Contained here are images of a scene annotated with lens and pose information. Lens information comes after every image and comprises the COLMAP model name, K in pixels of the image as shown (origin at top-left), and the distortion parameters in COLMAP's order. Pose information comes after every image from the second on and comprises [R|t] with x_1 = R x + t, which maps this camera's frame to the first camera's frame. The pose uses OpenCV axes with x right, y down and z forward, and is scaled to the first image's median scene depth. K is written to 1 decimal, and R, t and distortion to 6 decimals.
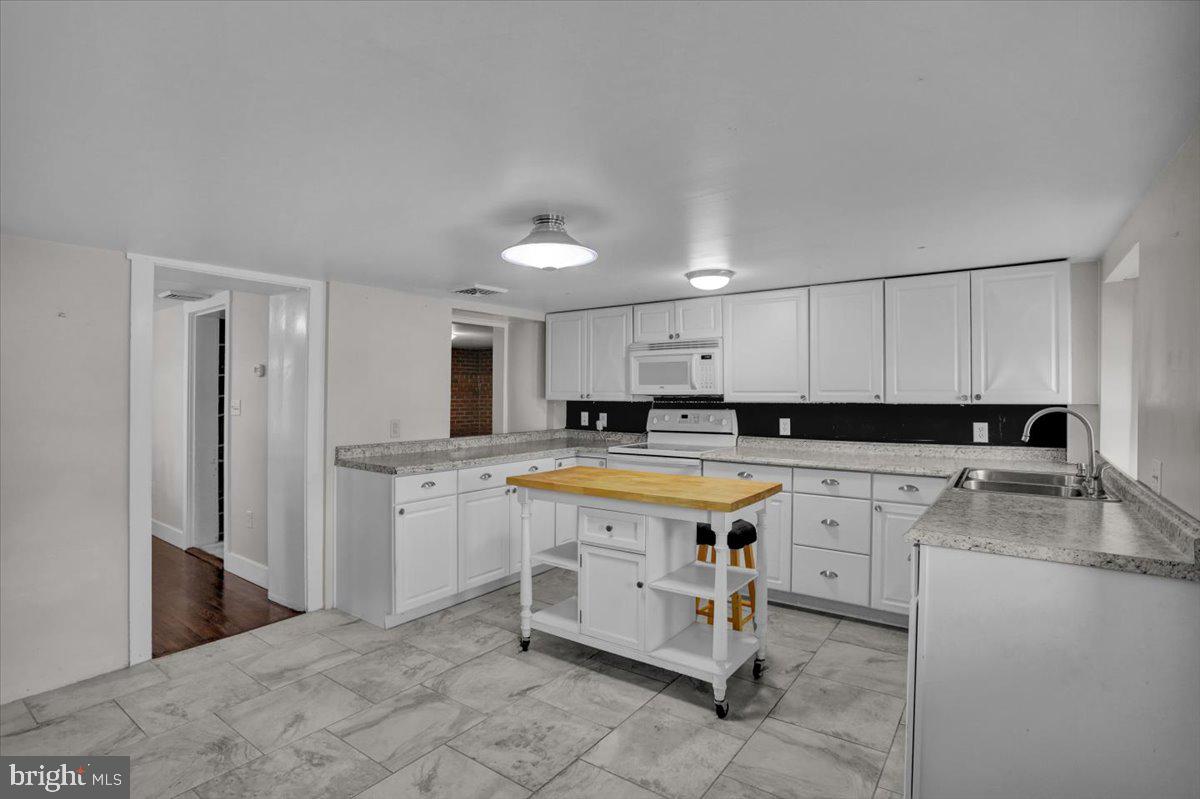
lens RADIAL K [[583.6, 0, 609.7], [0, 583.6, 393.0], [0, 0, 1]] dist [-0.041175, 0.005849]
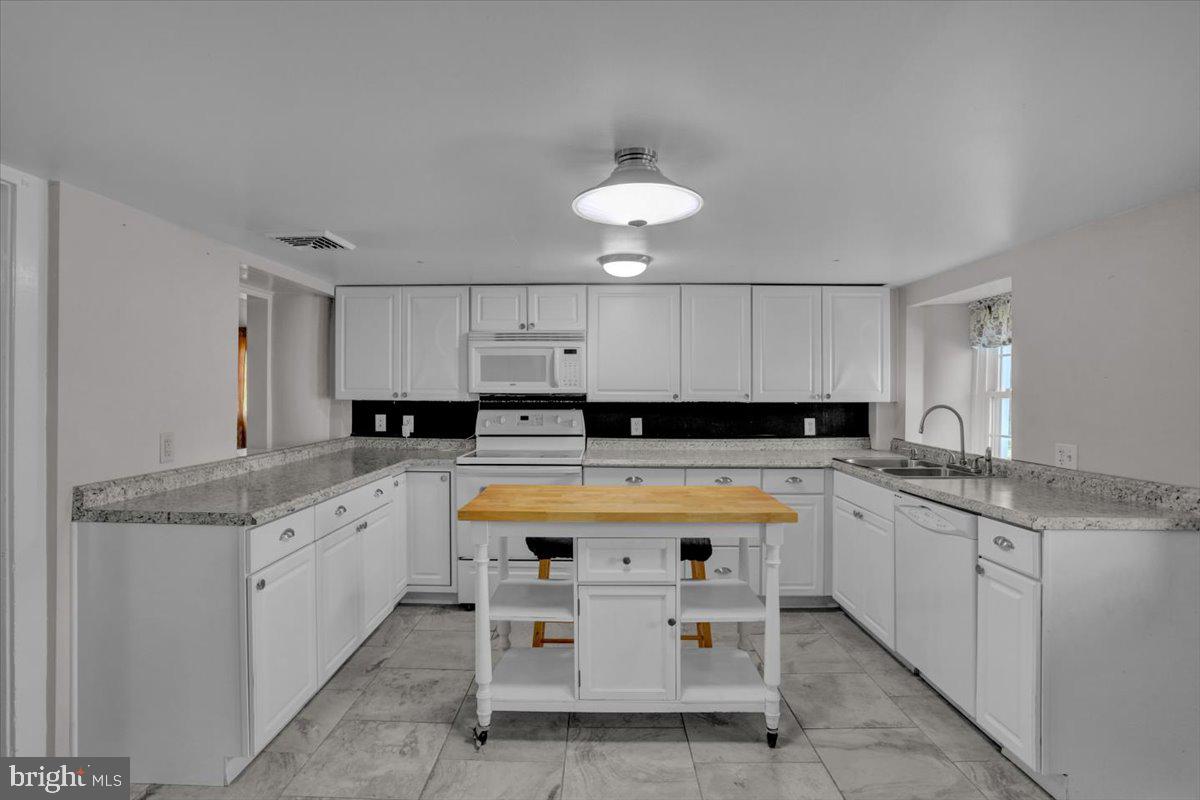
lens RADIAL K [[583.6, 0, 598.3], [0, 583.6, 400.1], [0, 0, 1]] dist [-0.041175, 0.005849]
pose [[0.823463, -0.003511, 0.567359, -0.374815], [-0.005005, 0.999897, 0.013452, 0.001109], [-0.567348, -0.013917, 0.823360, 0.281774]]
